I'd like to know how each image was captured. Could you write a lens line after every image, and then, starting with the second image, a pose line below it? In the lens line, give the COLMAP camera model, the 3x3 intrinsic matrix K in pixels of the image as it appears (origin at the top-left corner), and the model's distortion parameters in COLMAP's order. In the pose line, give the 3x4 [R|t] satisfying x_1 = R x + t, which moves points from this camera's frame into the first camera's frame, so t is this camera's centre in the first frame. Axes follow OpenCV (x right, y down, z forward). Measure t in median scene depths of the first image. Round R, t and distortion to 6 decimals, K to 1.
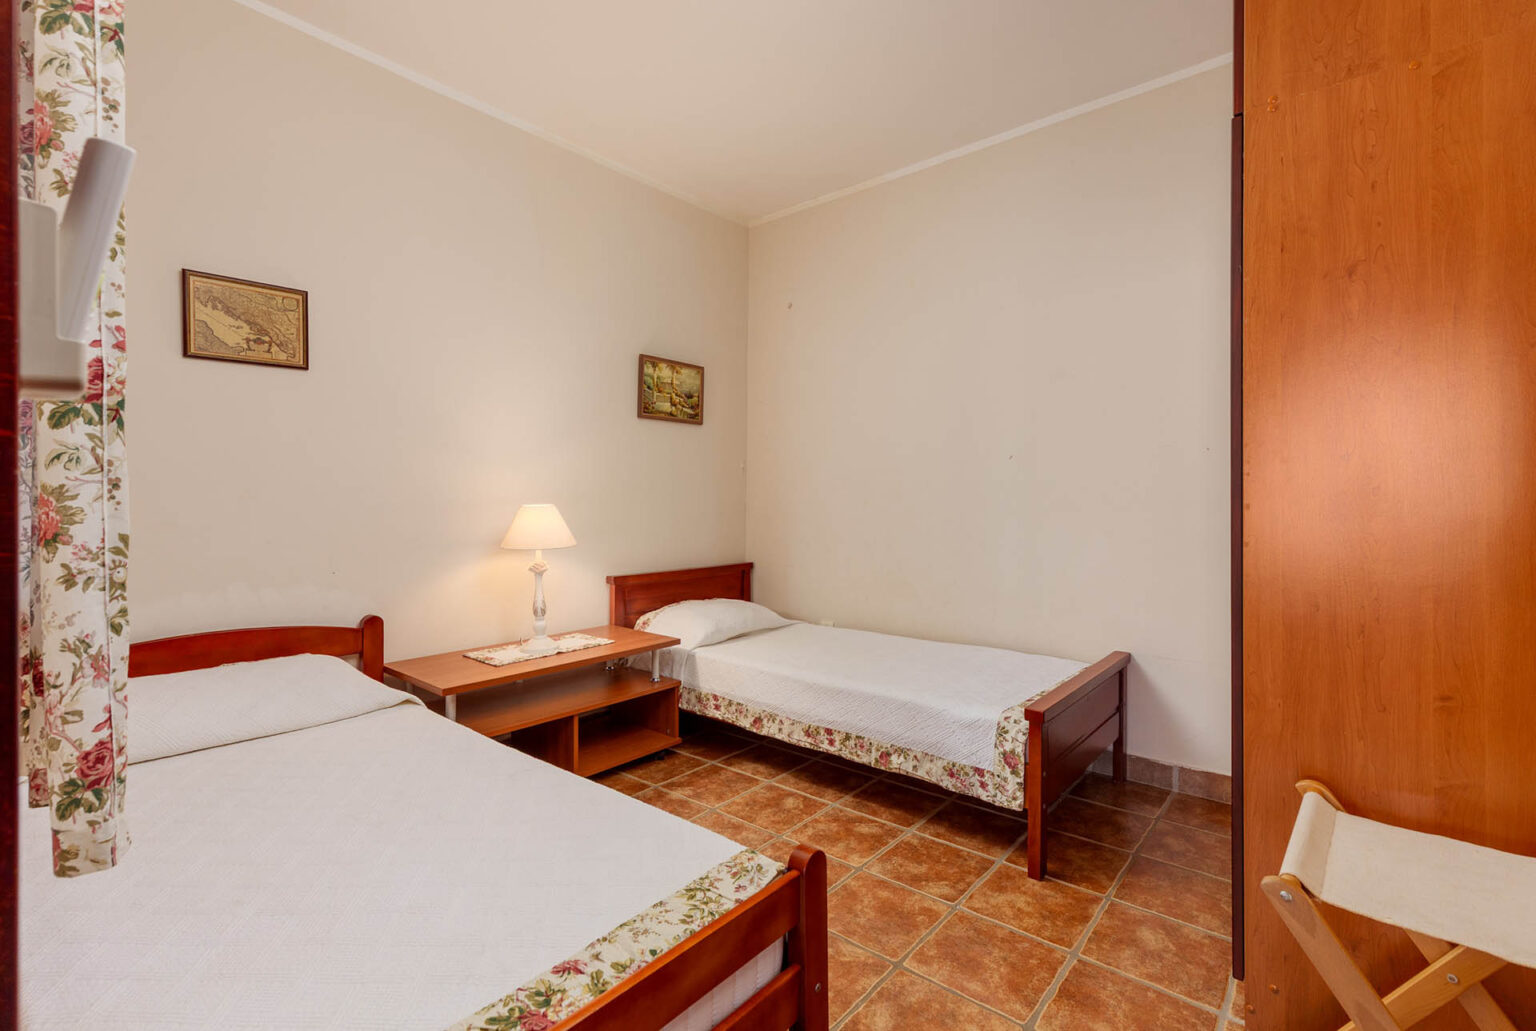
lens RADIAL K [[702.6, 0, 770.8], [0, 702.6, 510.1], [0, 0, 1]] dist [0.005454, -0.001537]
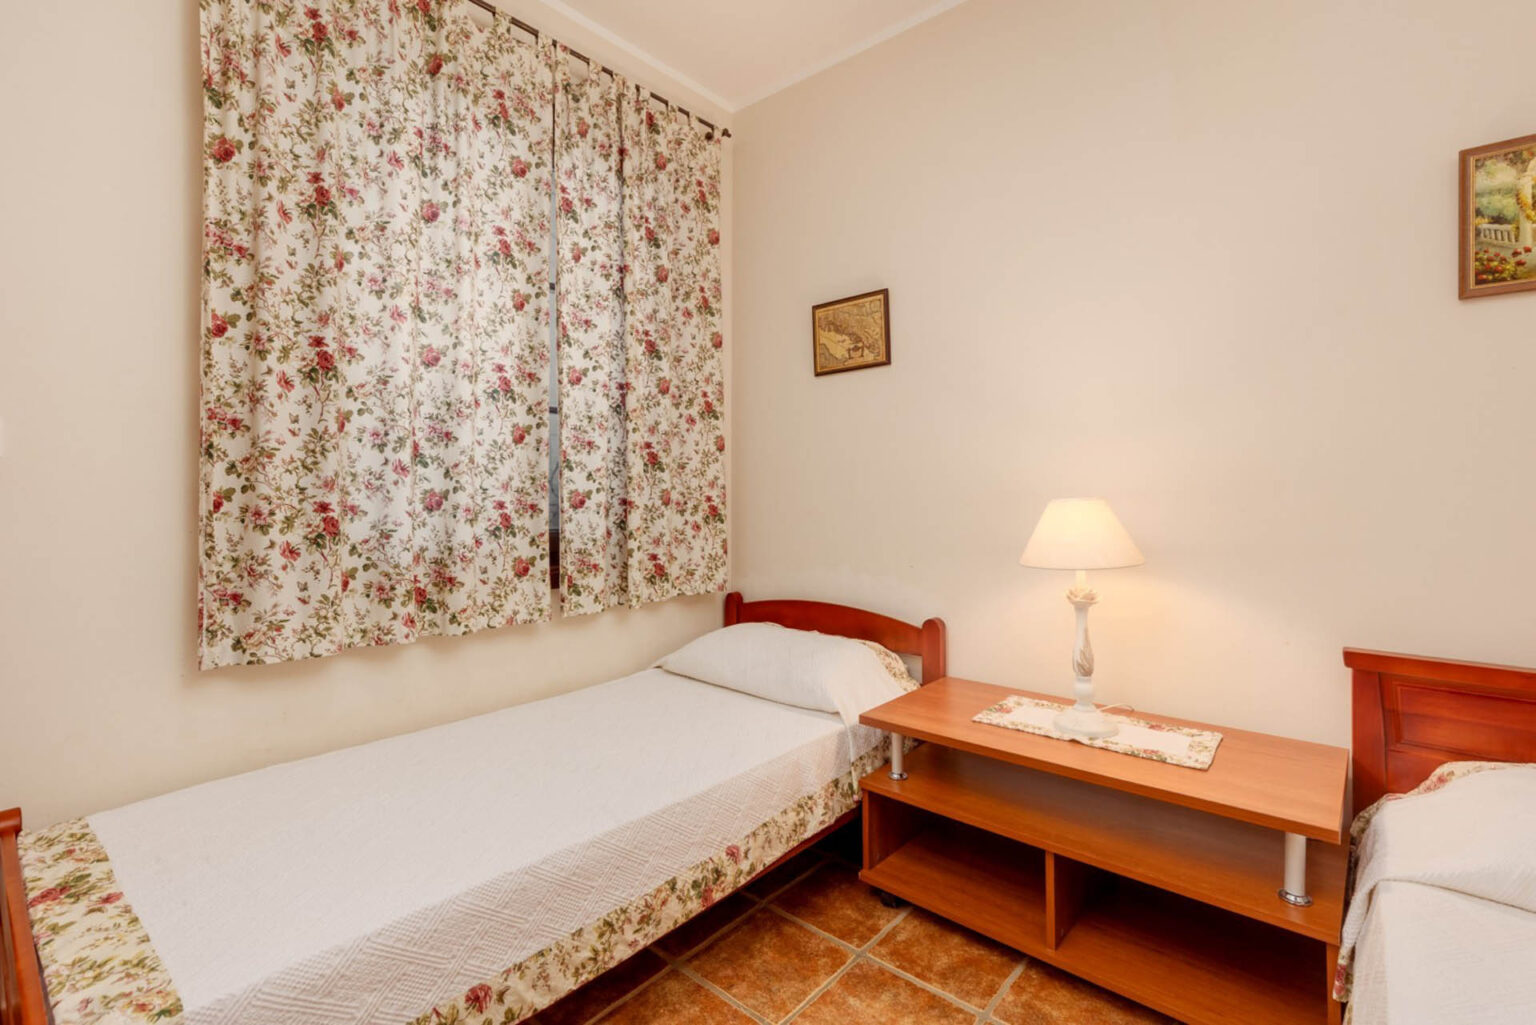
lens RADIAL K [[702.6, 0, 803.7], [0, 702.6, 485.2], [0, 0, 1]] dist [0.005454, -0.001537]
pose [[0.000827, -0.014189, -0.999899, 0.364582], [-0.015088, 0.999785, -0.014200, -0.007961], [0.999886, 0.015099, 0.000612, 0.894218]]
